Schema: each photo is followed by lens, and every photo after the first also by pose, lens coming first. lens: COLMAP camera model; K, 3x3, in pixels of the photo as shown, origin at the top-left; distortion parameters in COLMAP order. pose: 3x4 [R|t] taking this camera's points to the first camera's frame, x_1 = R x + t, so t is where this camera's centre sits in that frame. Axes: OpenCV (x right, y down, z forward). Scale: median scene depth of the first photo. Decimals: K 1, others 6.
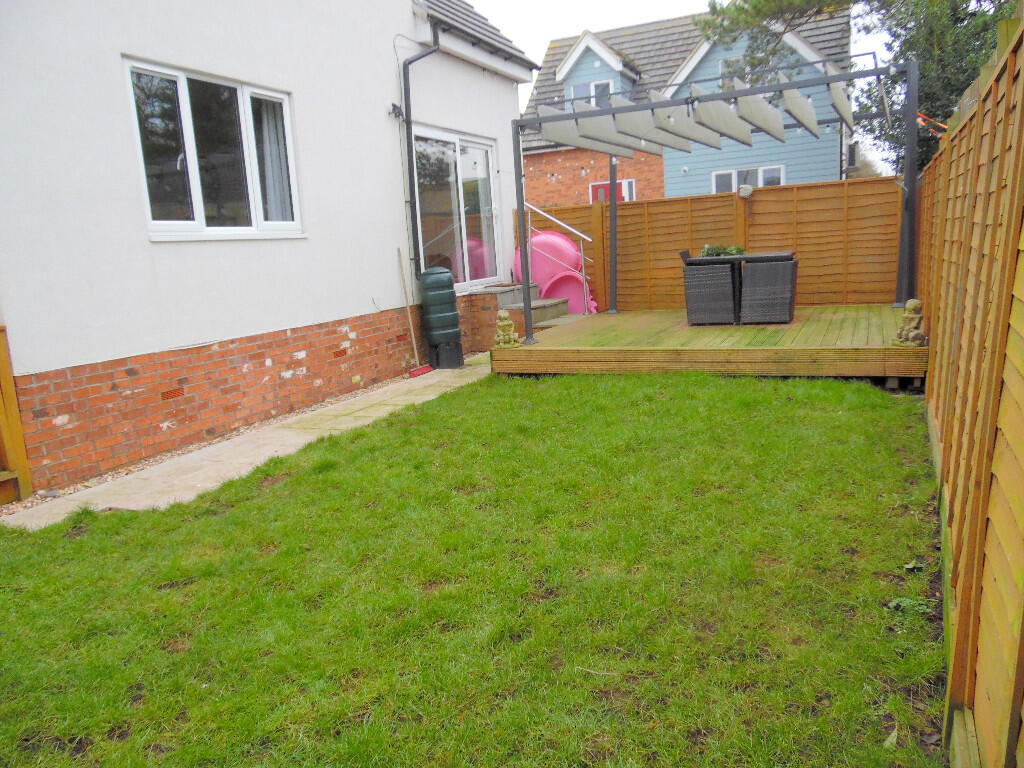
lens RADIAL K [[767.1, 0, 514.3], [0, 767.1, 380.9], [0, 0, 1]] dist [-0.044317, 0.073438]
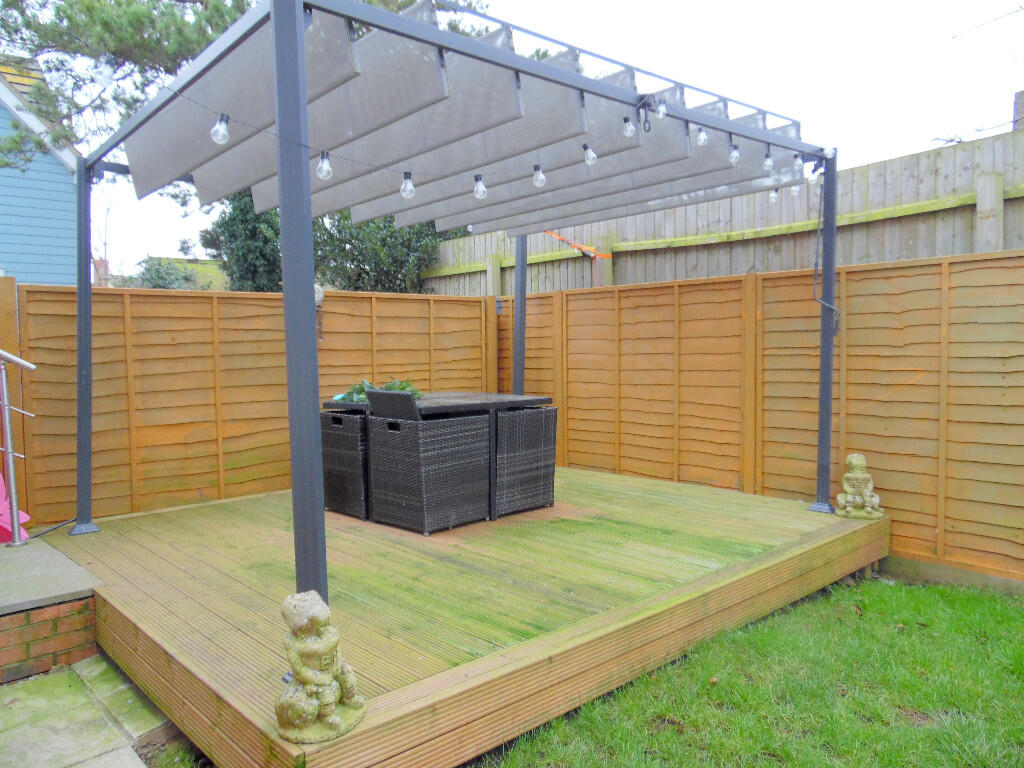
lens RADIAL K [[767.1, 0, 514.3], [0, 767.1, 380.9], [0, 0, 1]] dist [-0.044317, 0.073438]
pose [[0.382761, 0.017089, 0.923689, -0.185680], [0.152694, 0.984908, -0.081496, -0.101707], [-0.911141, 0.172235, 0.374375, 0.606657]]
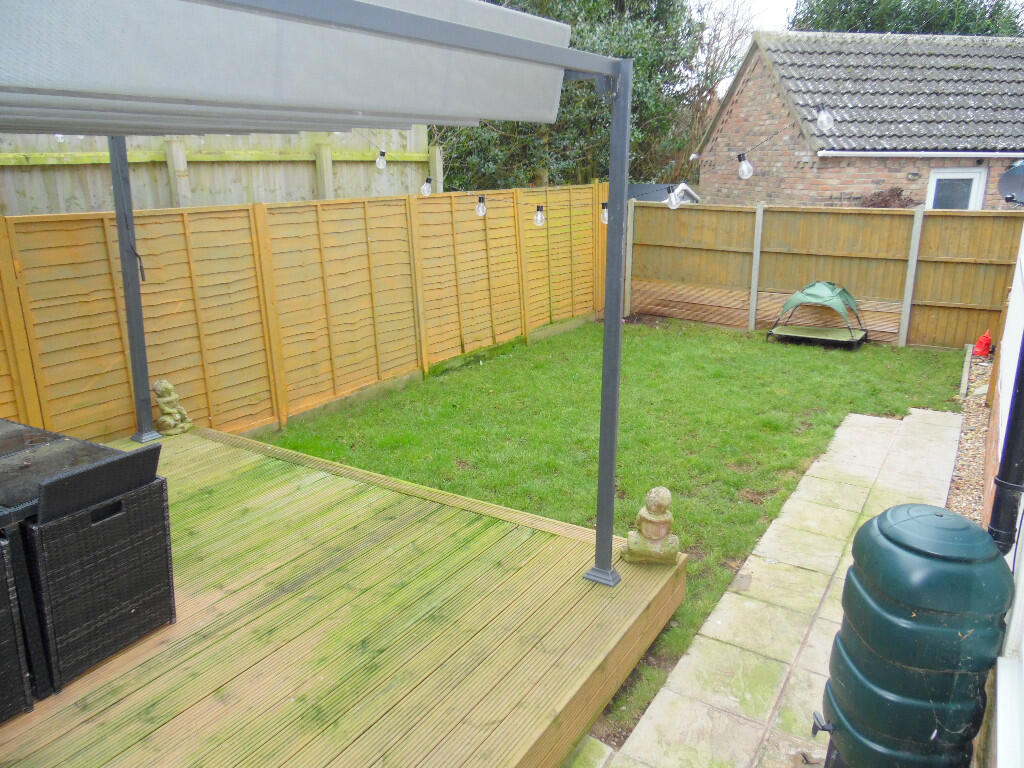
lens RADIAL K [[767.1, 0, 514.3], [0, 767.1, 380.9], [0, 0, 1]] dist [-0.044317, 0.073438]
pose [[-0.991038, 0.031366, 0.129843, 0.010939], [0.084857, 0.898534, 0.430623, -0.274711], [-0.103161, 0.437782, -0.893143, 1.056062]]
